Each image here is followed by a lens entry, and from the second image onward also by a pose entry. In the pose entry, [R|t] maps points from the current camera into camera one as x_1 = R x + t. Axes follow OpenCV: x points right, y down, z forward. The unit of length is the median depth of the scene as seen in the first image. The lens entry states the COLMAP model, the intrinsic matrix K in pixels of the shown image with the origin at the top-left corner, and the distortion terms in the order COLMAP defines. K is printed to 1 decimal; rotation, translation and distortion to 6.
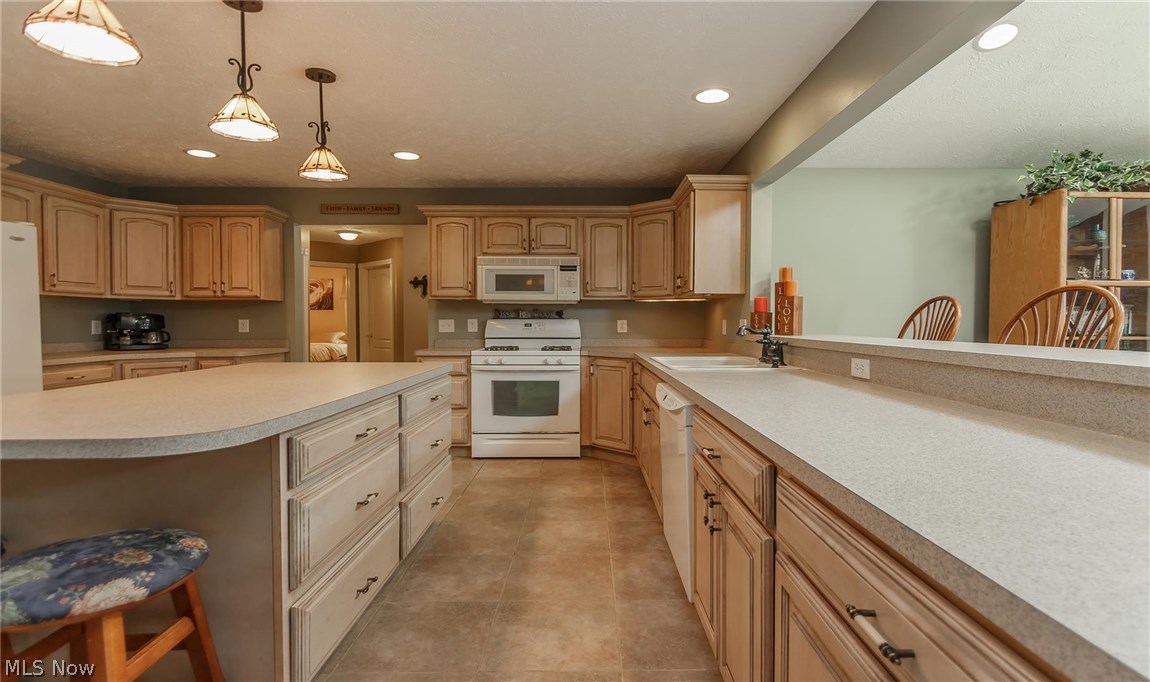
lens RADIAL K [[587.0, 0, 598.2], [0, 587.0, 331.9], [0, 0, 1]] dist [0.006110, -0.005245]
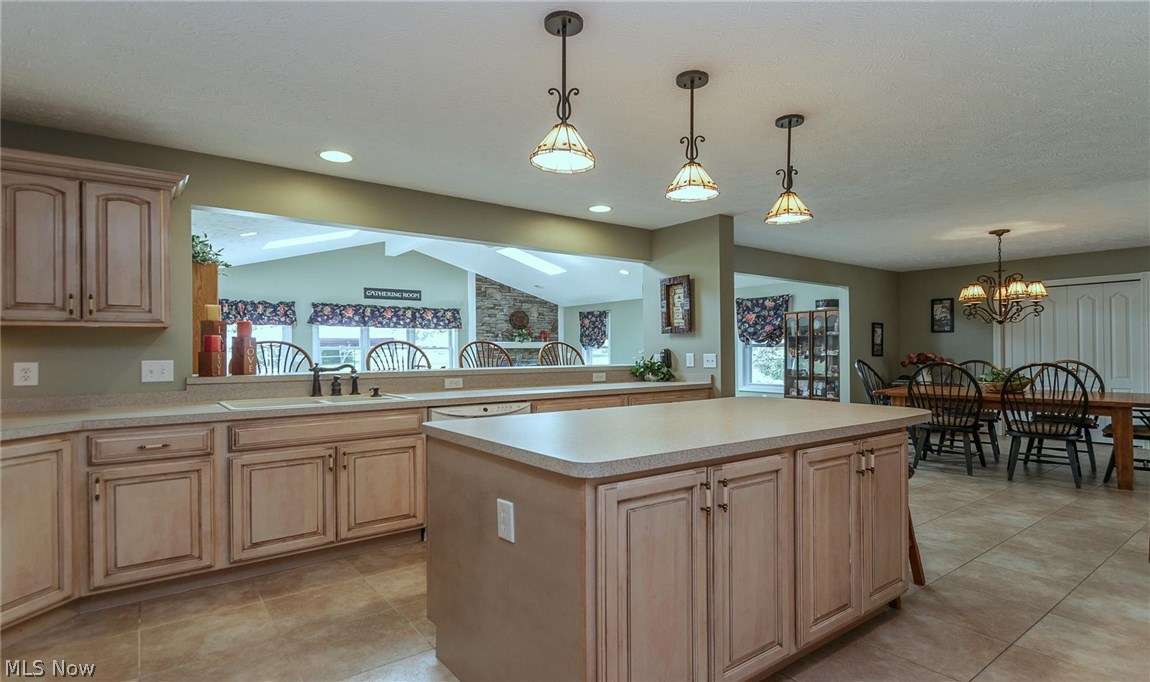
lens RADIAL K [[587.0, 0, 583.5], [0, 587.0, 343.5], [0, 0, 1]] dist [0.006110, -0.005245]
pose [[-0.592672, 0.012236, 0.805351, -0.791032], [0.021467, 0.999769, 0.000608, -0.034928], [-0.805158, 0.017649, -0.592798, 1.057295]]
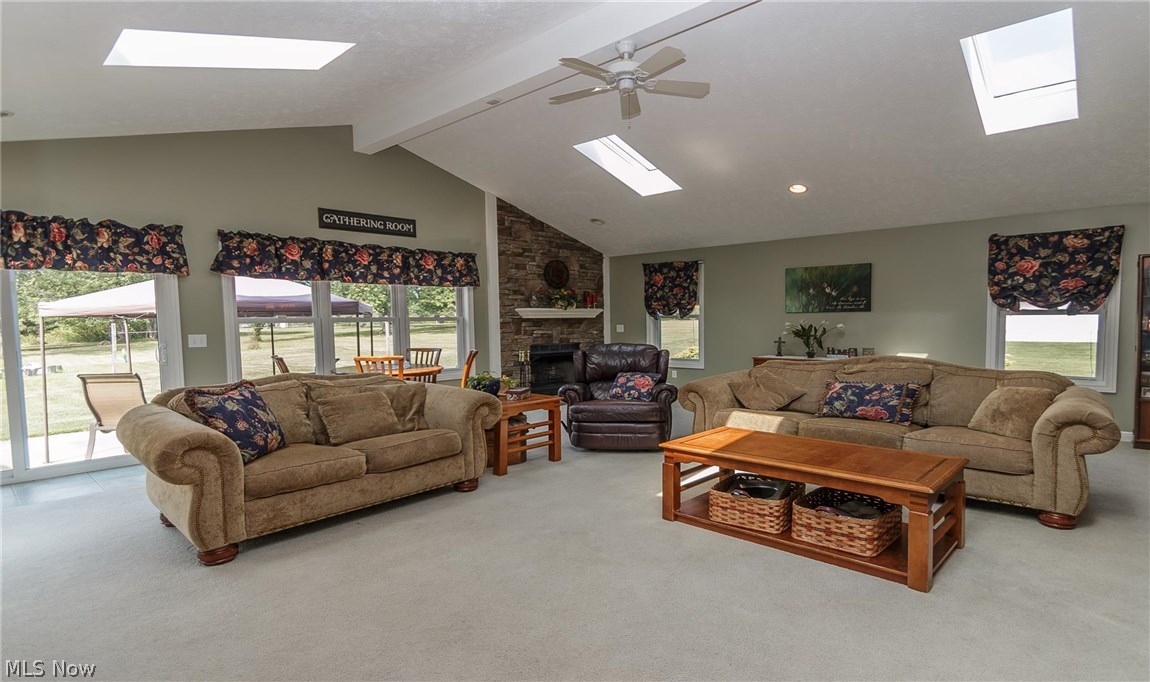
lens RADIAL K [[587.0, 0, 583.4], [0, 587.0, 347.5], [0, 0, 1]] dist [0.006110, -0.005245]
pose [[-0.728770, -0.027368, 0.684211, 0.605546], [0.023301, 0.997631, 0.064723, -0.045073], [-0.684362, 0.063111, -0.726406, 0.882180]]
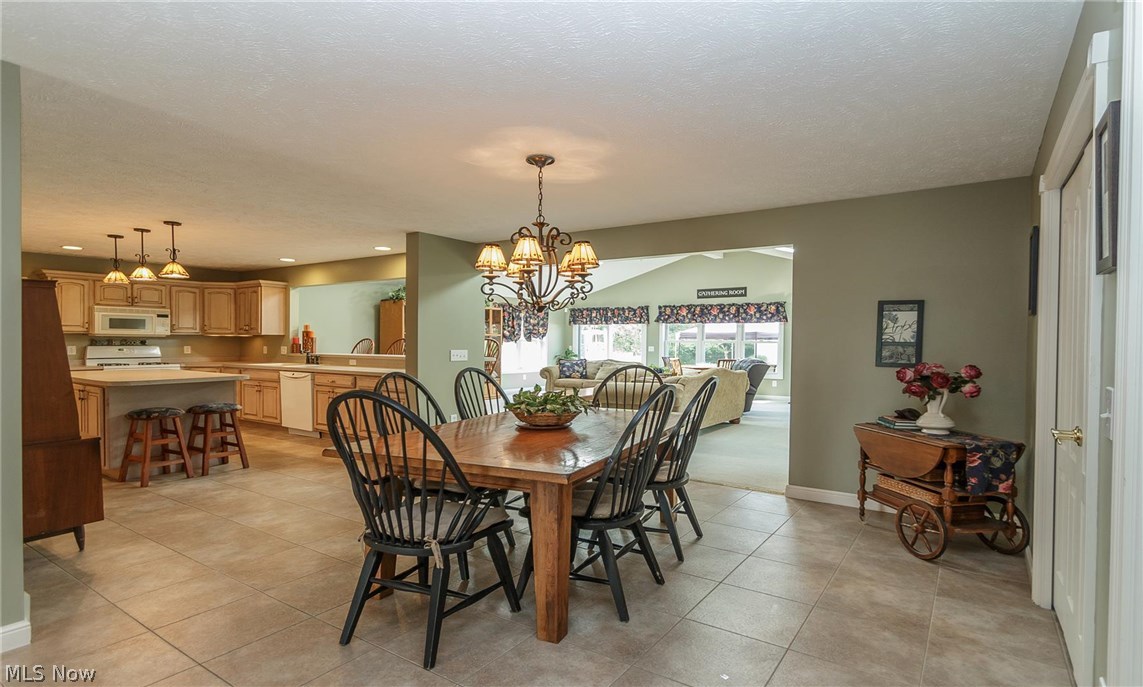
lens RADIAL K [[573.2, 0, 586.6], [0, 573.2, 356.2], [0, 0, 1]] dist [-0.004532, -0.001725]
pose [[0.571742, -0.019150, 0.820210, -0.894218], [0.010572, 0.999817, 0.015974, -0.007676], [-0.820365, -0.000462, 0.571840, -1.195859]]
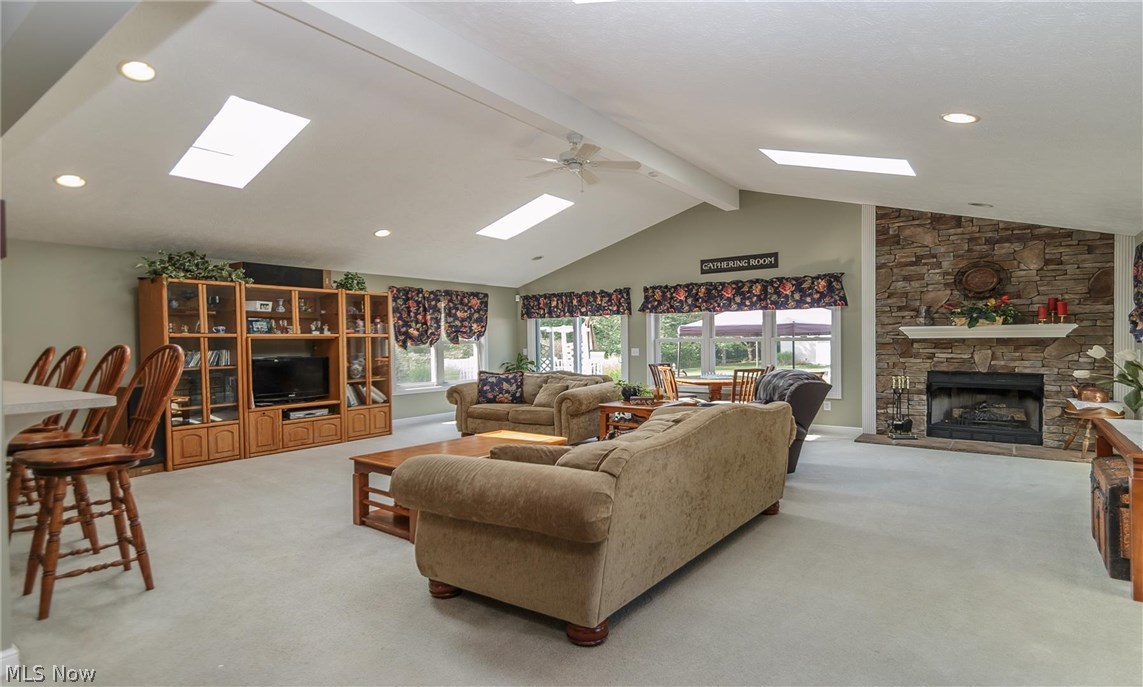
lens RADIAL K [[573.2, 0, 590.1], [0, 573.2, 344.0], [0, 0, 1]] dist [-0.004532, -0.001725]
pose [[0.598406, -0.013575, 0.801078, 0.225708], [0.027507, 0.999615, -0.003608, -0.021383], [-0.800721, 0.024194, 0.598549, -0.771421]]
